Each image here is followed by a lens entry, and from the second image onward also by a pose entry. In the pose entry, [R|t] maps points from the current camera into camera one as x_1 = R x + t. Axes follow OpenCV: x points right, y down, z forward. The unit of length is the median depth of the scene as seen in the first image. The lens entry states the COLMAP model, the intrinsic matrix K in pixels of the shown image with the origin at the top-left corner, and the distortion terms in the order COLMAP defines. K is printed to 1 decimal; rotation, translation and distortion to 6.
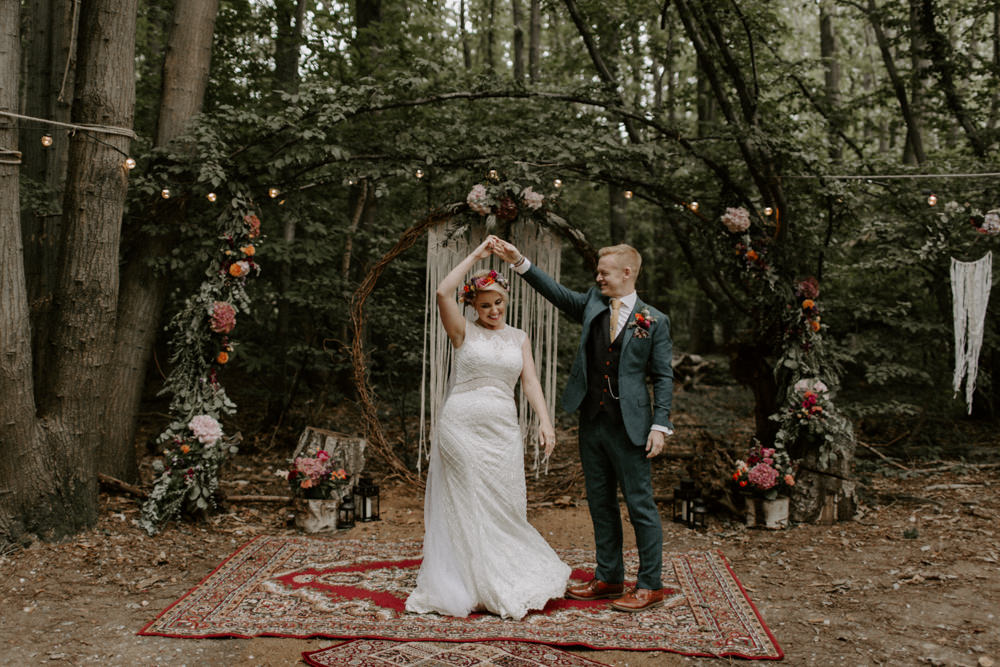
lens RADIAL K [[1070.7, 0, 456.0], [0, 1070.7, 295.3], [0, 0, 1]] dist [-0.001813, 0.007200]
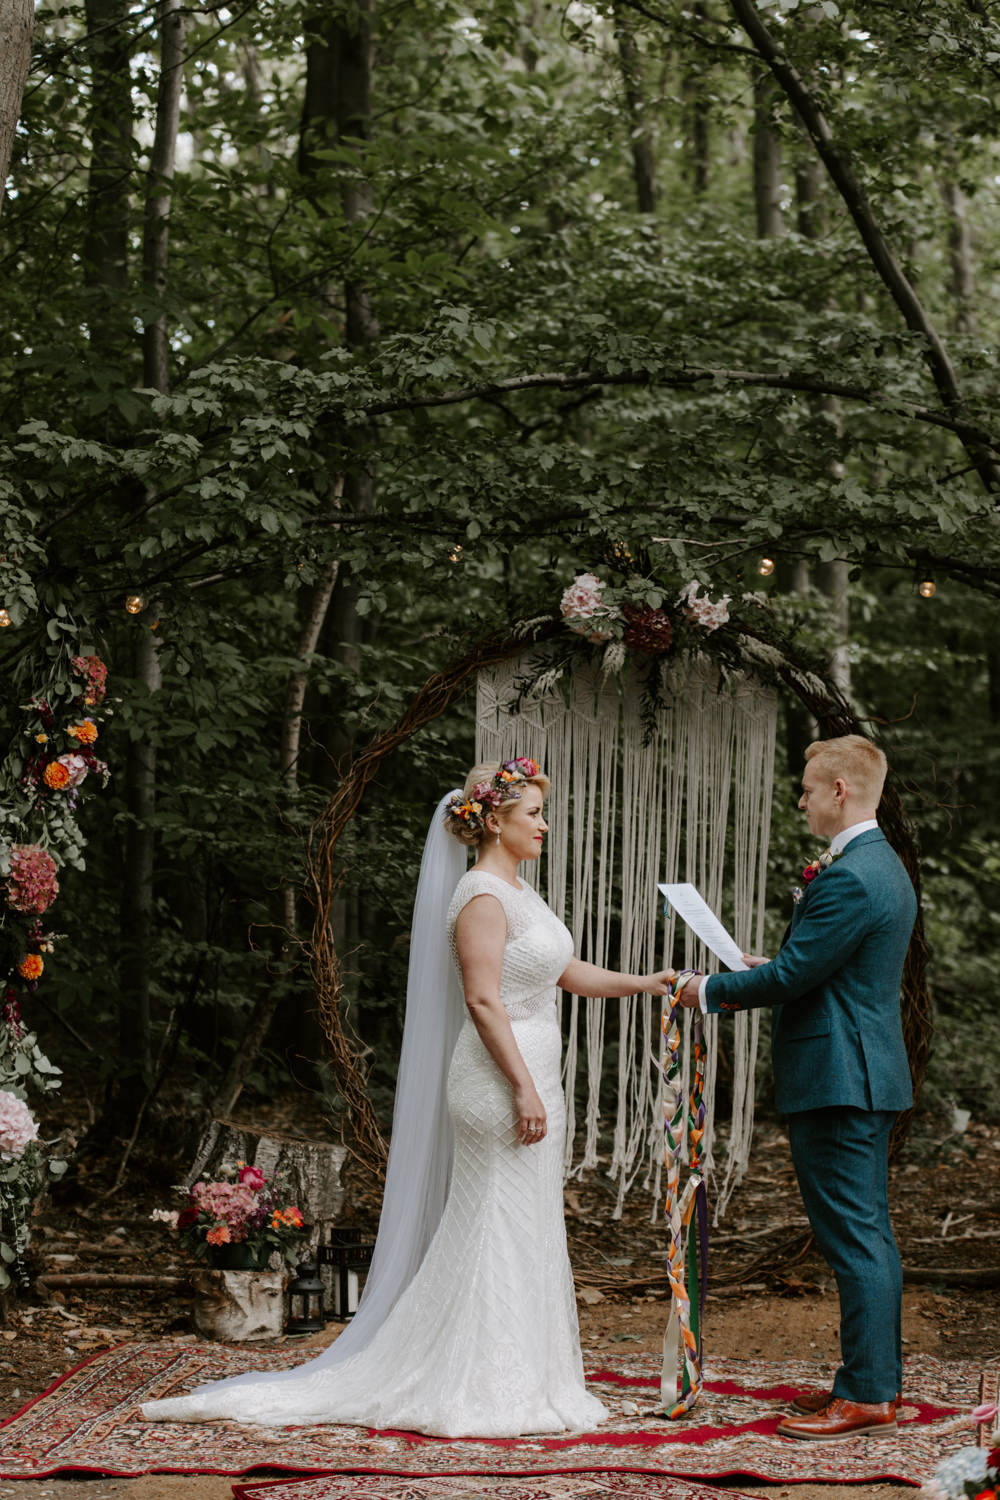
lens RADIAL K [[3285.9, 0, 500.0], [0, 3285.9, 750.0], [0, 0, 1]] dist [-0.089215, -0.012515]
pose [[0.999304, -0.015399, -0.033971, 0.032239], [0.014985, 0.999811, -0.012401, -0.014298], [0.034155, 0.011883, 0.999346, -0.399396]]
